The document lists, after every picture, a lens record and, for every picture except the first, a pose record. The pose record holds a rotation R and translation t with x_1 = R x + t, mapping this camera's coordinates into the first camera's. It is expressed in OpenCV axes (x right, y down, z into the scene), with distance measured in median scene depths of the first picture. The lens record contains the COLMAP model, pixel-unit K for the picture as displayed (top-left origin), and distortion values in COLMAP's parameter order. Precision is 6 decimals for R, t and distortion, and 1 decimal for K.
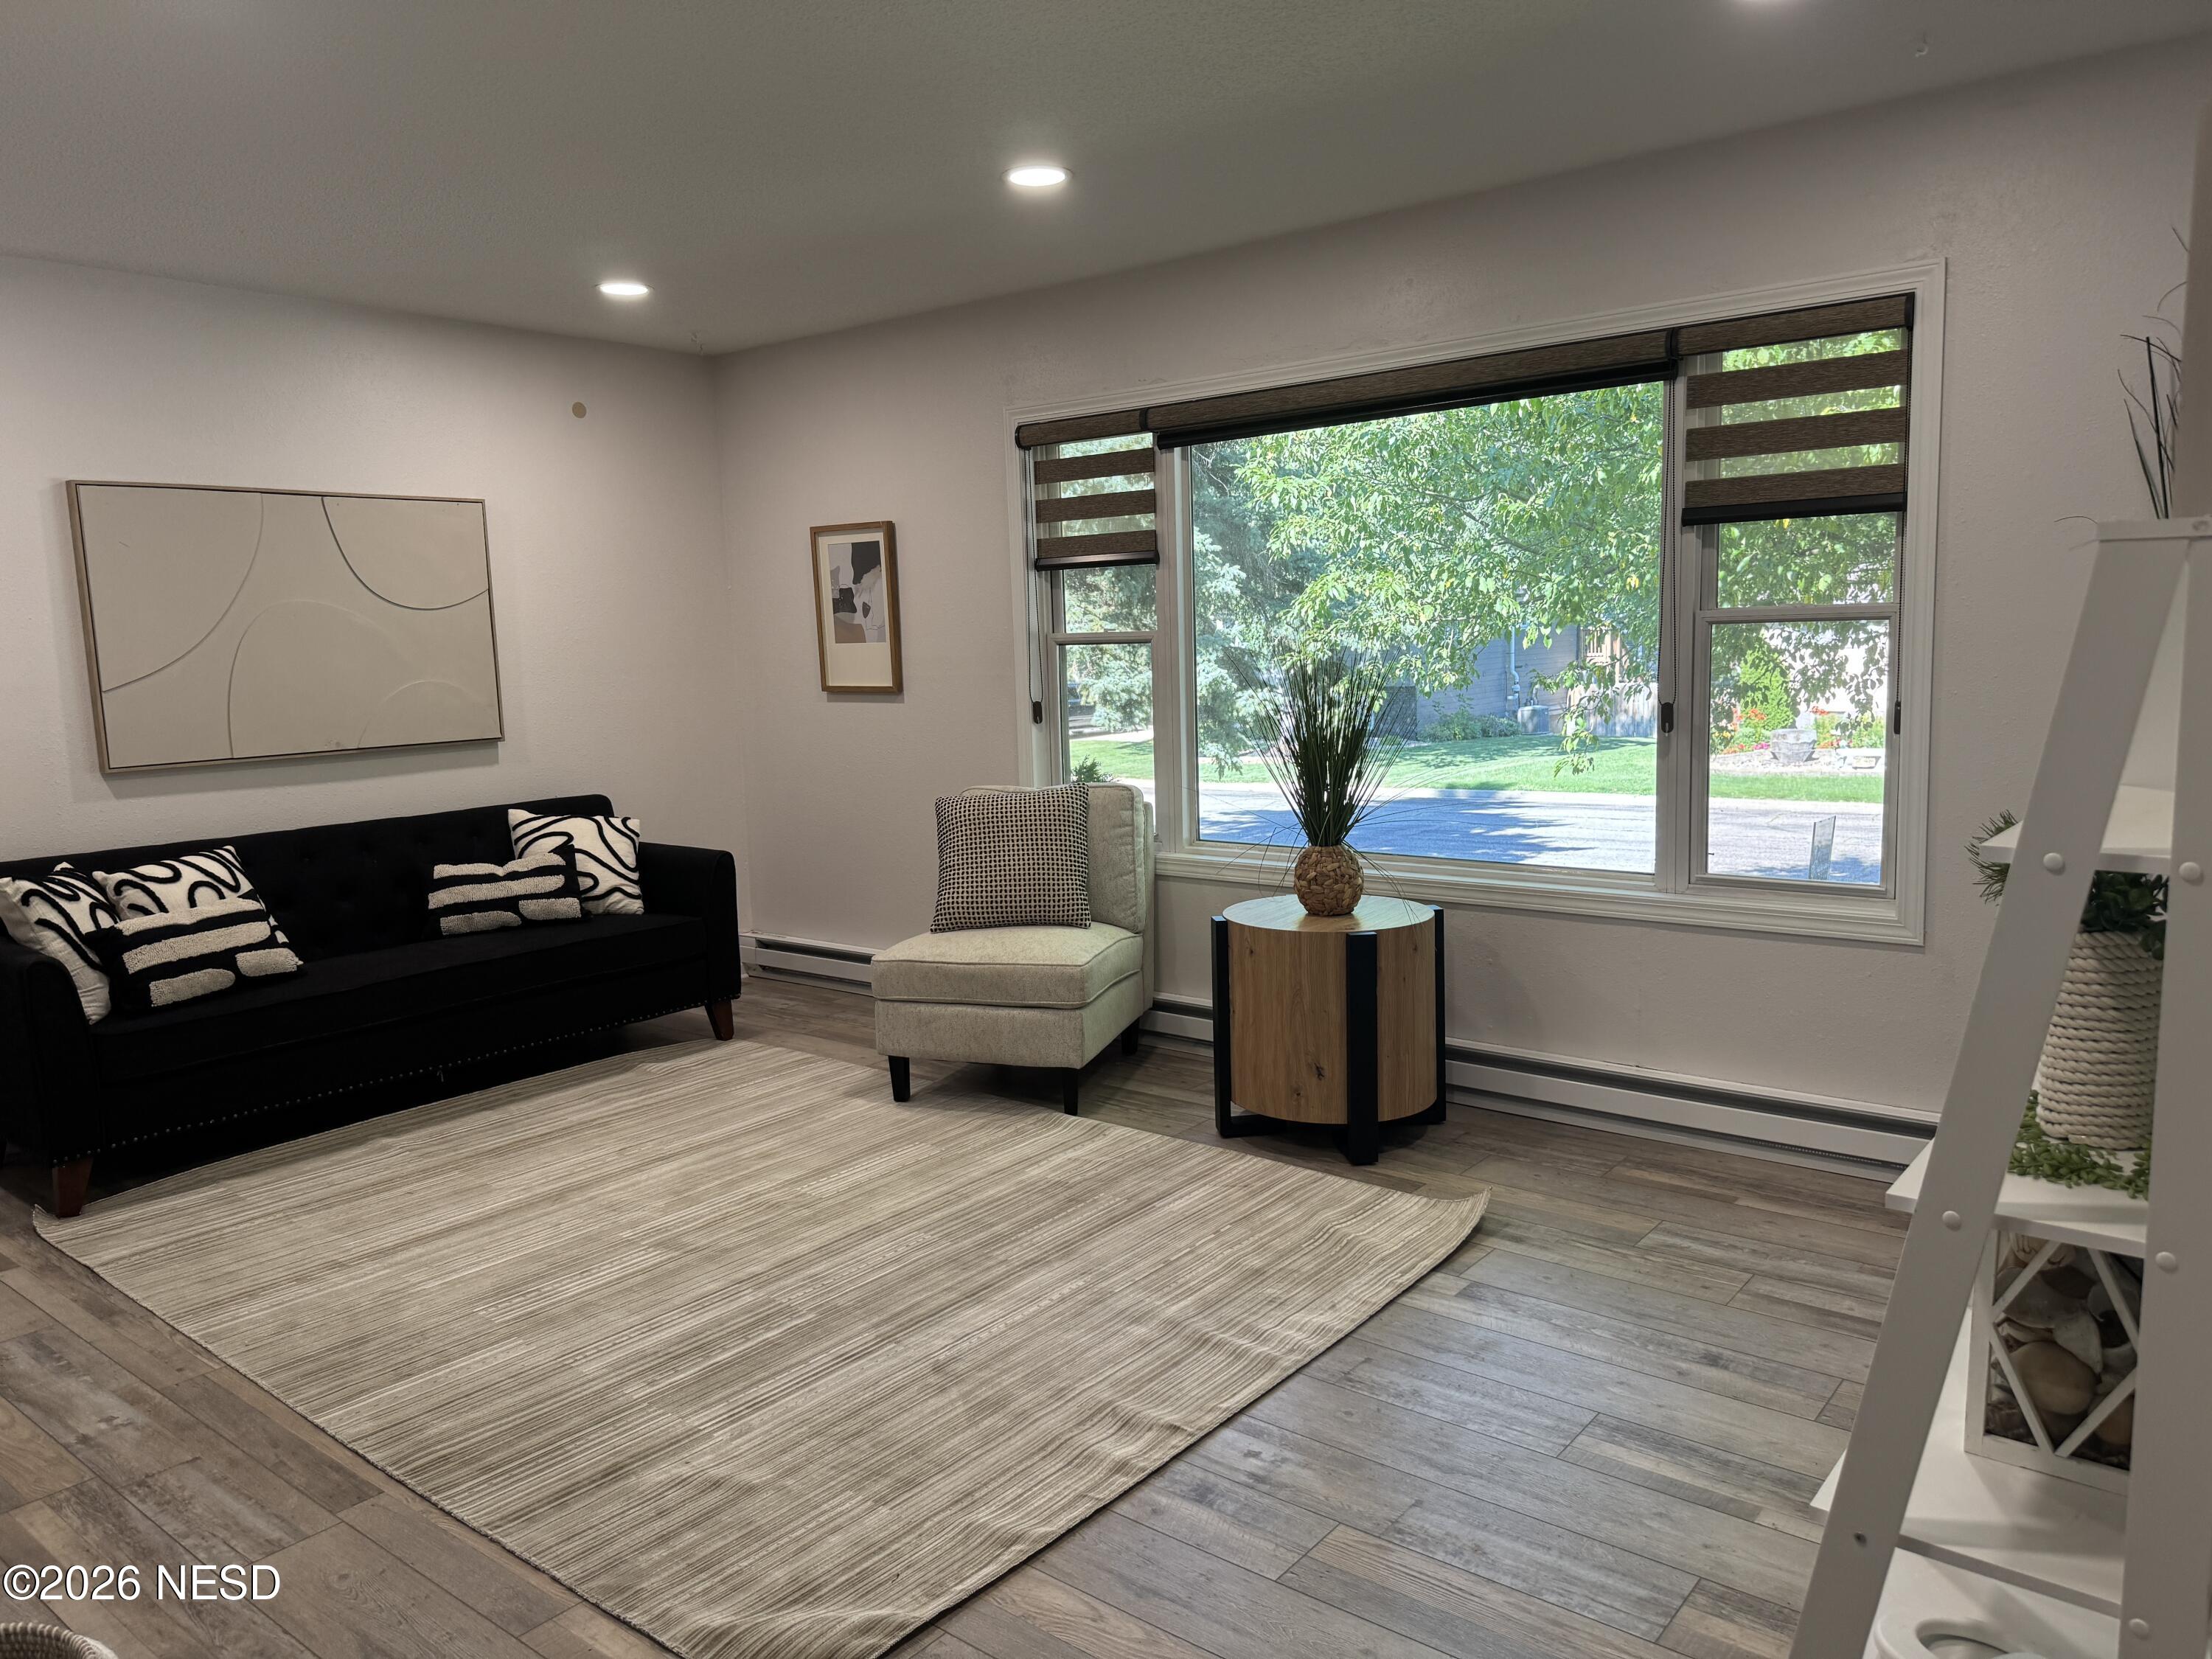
lens RADIAL K [[1564.3, 0, 1059.9], [0, 1564.3, 796.7], [0, 0, 1]] dist [0.148648, -0.256753]
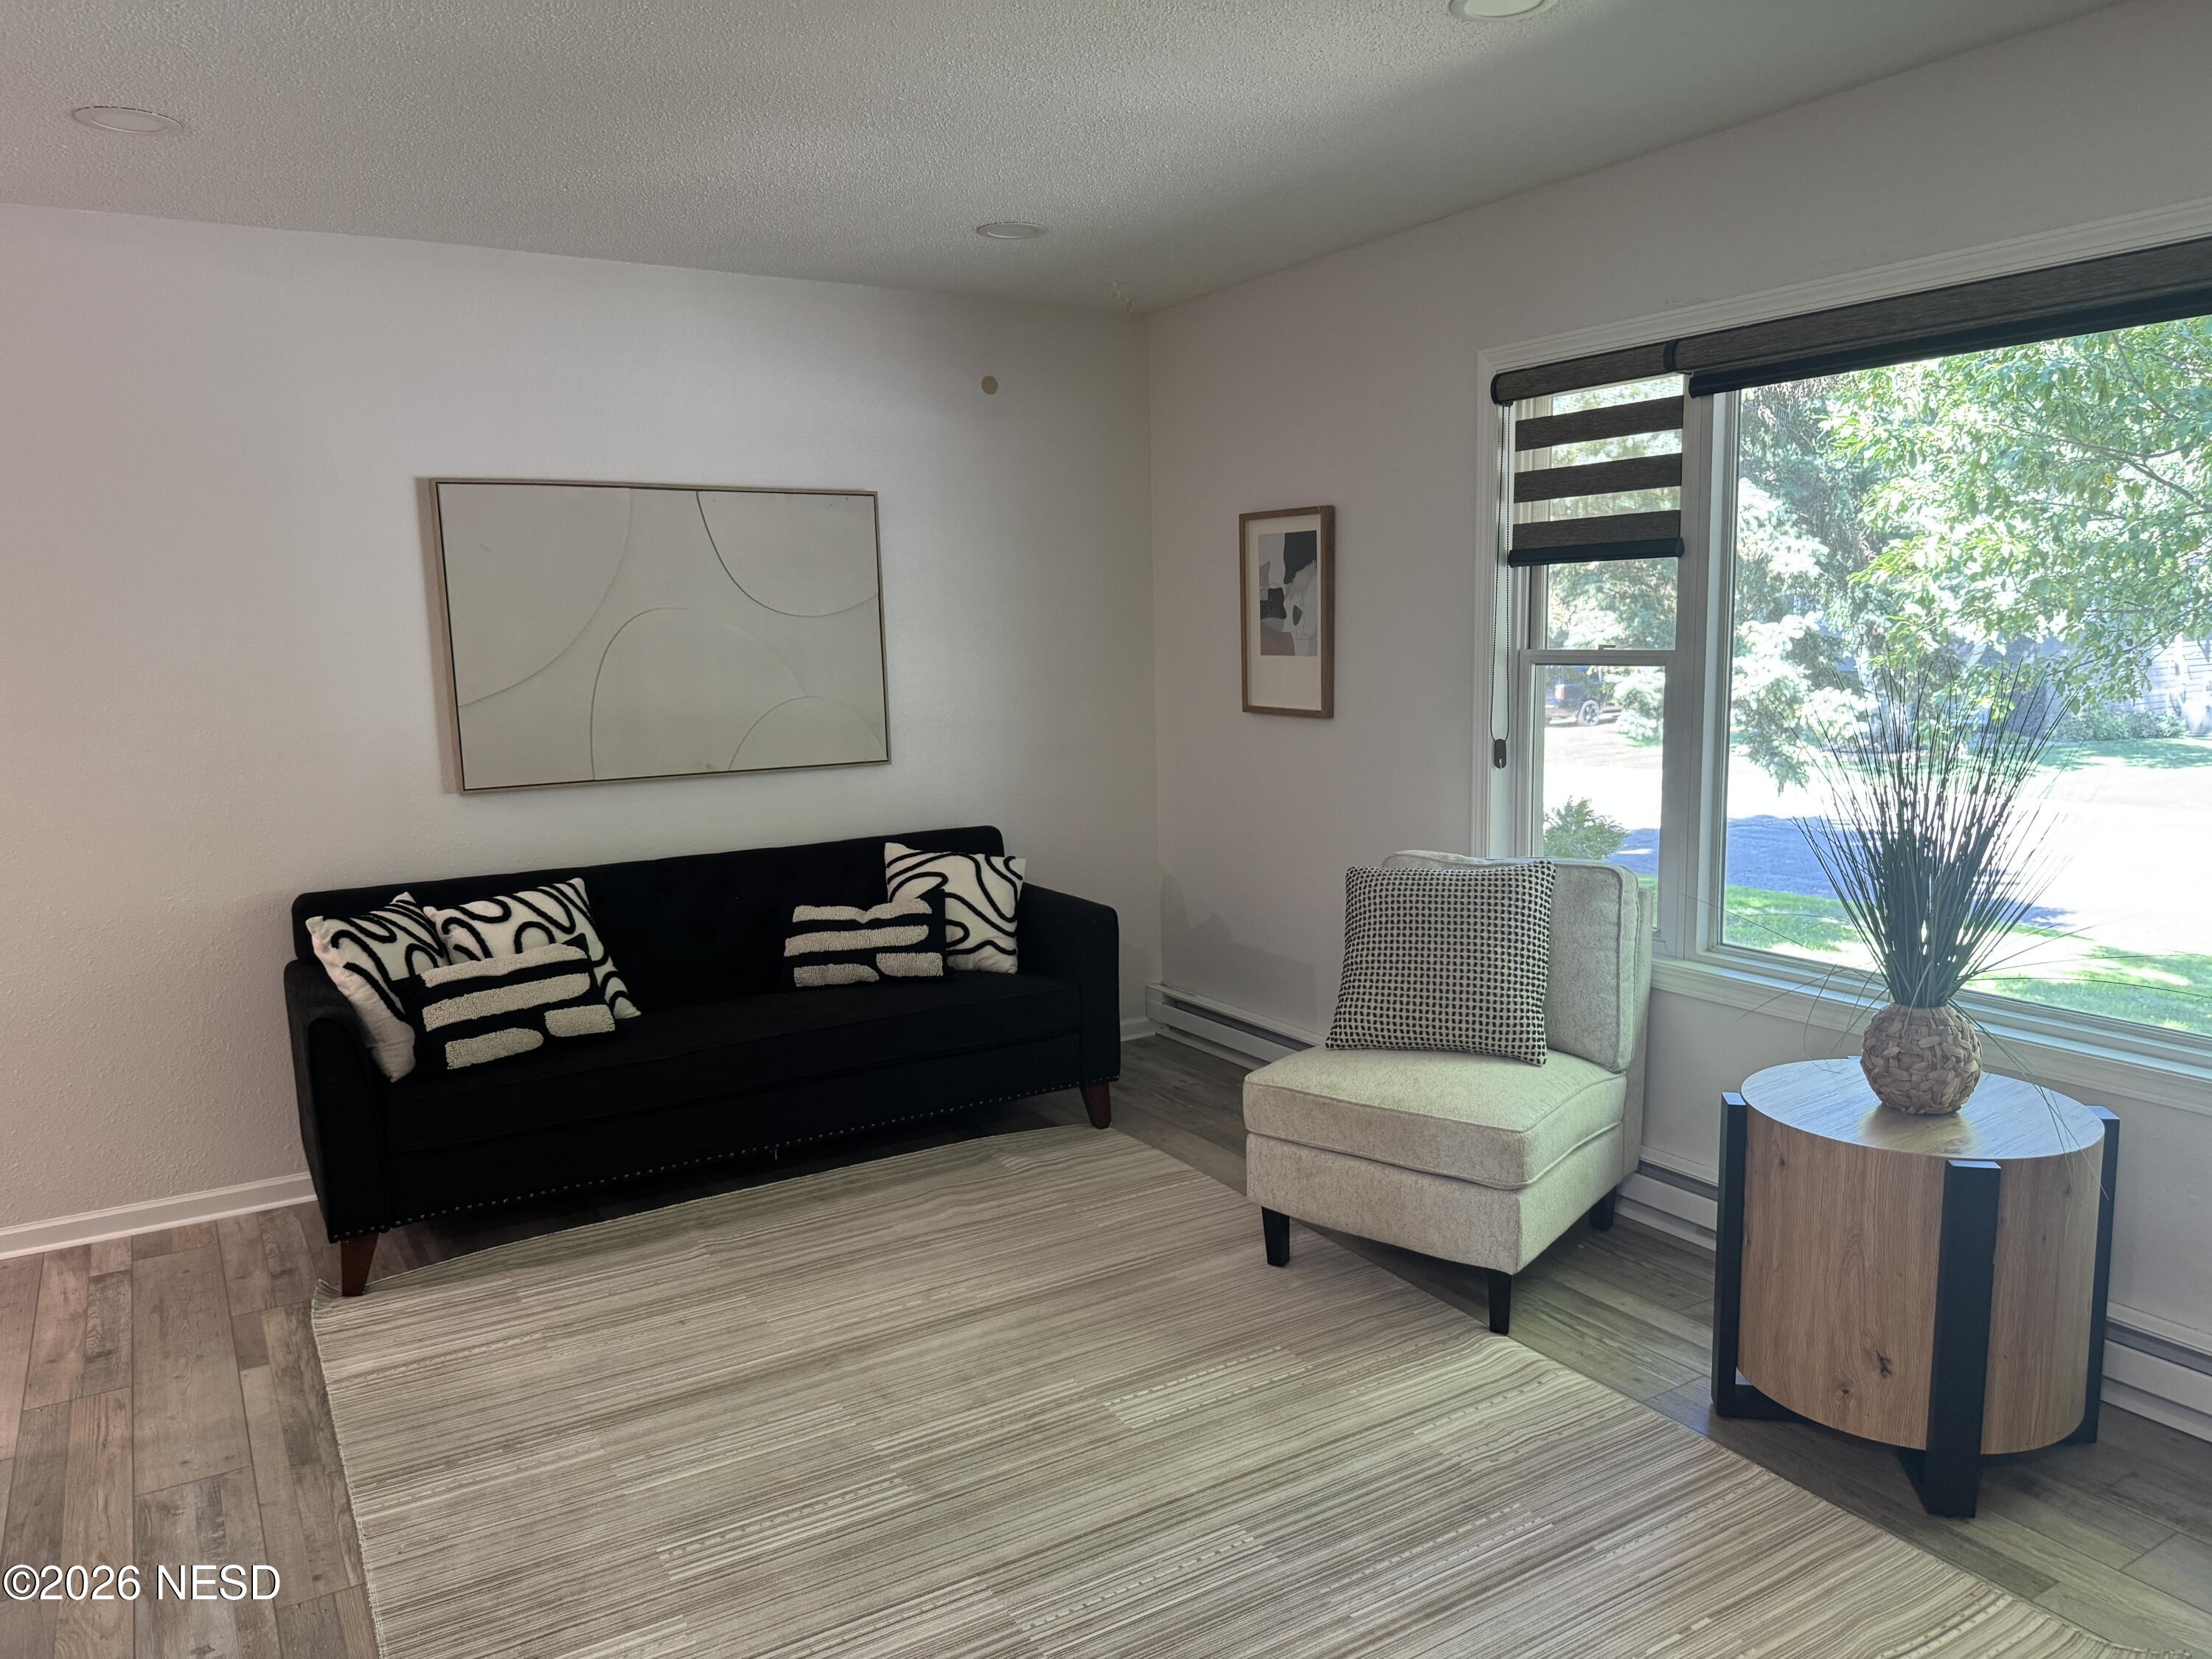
lens RADIAL K [[1513.9, 0, 1110.0], [0, 1513.9, 839.8], [0, 0, 1]] dist [0.142699, -0.227721]
pose [[0.950640, 0.050314, -0.306191, 0.041513], [-0.035562, 0.997931, 0.053573, -0.053273], [0.308252, -0.040040, 0.950462, 0.274829]]
